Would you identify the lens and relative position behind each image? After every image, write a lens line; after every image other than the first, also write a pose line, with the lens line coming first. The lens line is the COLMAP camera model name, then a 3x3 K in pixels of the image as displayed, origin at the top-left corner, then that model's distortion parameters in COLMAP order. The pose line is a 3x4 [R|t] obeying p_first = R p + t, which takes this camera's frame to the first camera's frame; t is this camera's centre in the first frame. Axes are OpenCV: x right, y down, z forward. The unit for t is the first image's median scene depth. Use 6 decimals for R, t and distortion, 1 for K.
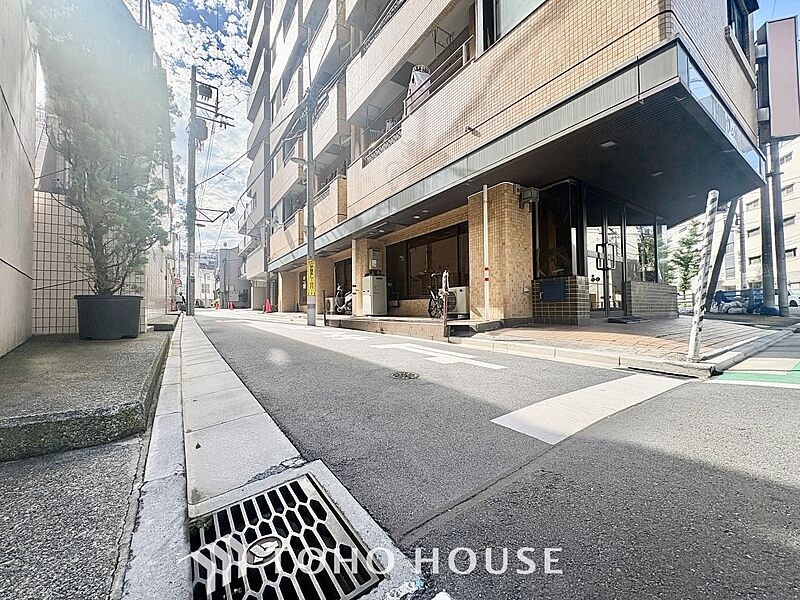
lens RADIAL K [[317.6, 0, 400.0], [0, 317.6, 300.0], [0, 0, 1]] dist [-0.001564, 0.000036]
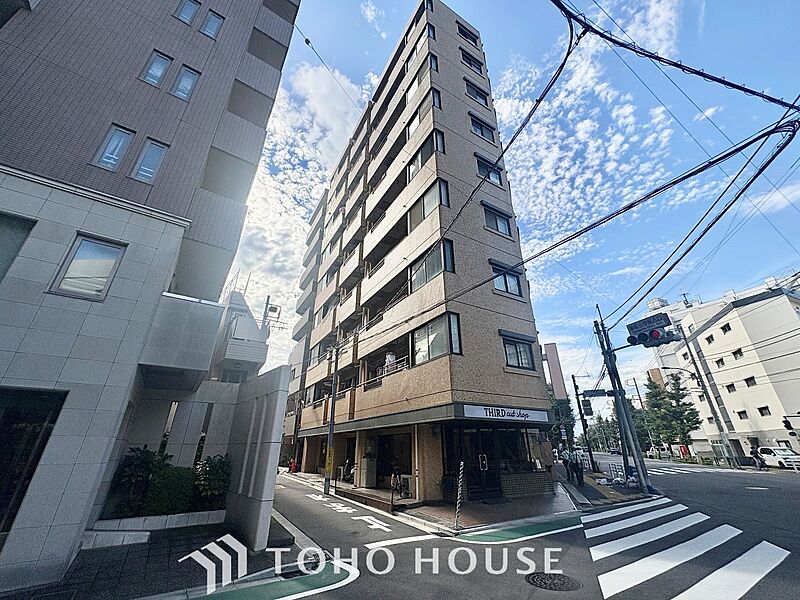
lens RADIAL K [[317.6, 0, 400.0], [0, 317.6, 300.0], [0, 0, 1]] dist [-0.001564, 0.000036]
pose [[0.997802, -0.019625, -0.063292, 0.221329], [-0.007213, 0.917296, -0.398141, -0.199184], [0.065871, 0.397722, 0.915138, -0.866787]]
